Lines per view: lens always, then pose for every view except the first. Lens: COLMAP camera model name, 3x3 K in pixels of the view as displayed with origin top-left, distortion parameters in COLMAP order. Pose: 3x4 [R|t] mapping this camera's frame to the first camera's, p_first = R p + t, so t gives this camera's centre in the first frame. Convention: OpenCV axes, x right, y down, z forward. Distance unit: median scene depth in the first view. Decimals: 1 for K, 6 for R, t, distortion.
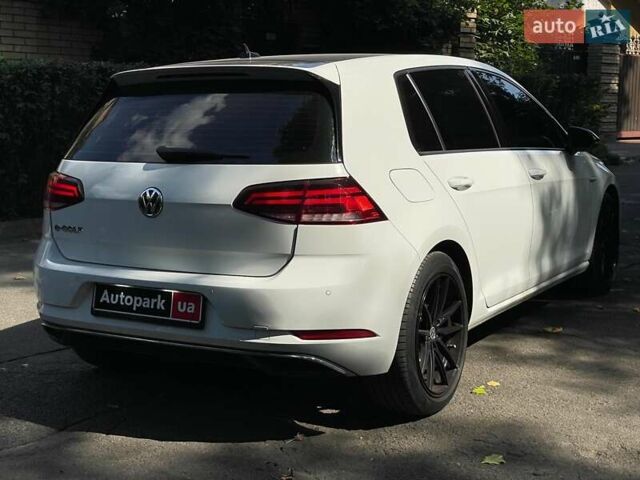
lens RADIAL K [[1001.3, 0, 320.0], [0, 1001.3, 240.0], [0, 0, 1]] dist [0.074292, 0.060222]
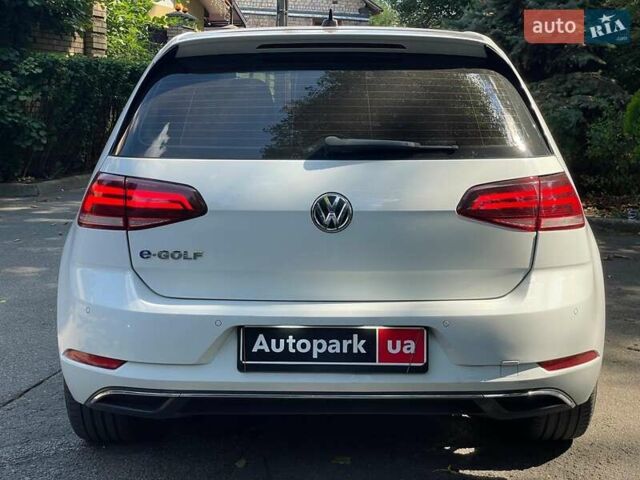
lens RADIAL K [[1001.3, 0, 320.0], [0, 1001.3, 240.0], [0, 0, 1]] dist [0.074292, 0.060222]
pose [[0.870209, -0.056827, 0.489395, -0.548620], [0.053914, 0.998344, 0.020059, -0.032691], [-0.489725, 0.008930, 0.871831, 0.353957]]
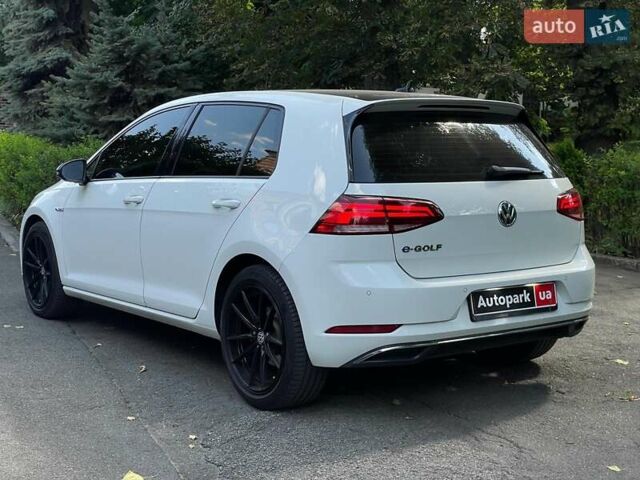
lens RADIAL K [[1001.3, 0, 320.0], [0, 1001.3, 240.0], [0, 0, 1]] dist [0.074292, 0.060222]
pose [[0.401759, -0.076548, 0.912541, -1.341974], [0.114973, 0.992831, 0.032665, -0.071175], [-0.908499, 0.091794, 0.407679, 0.728558]]
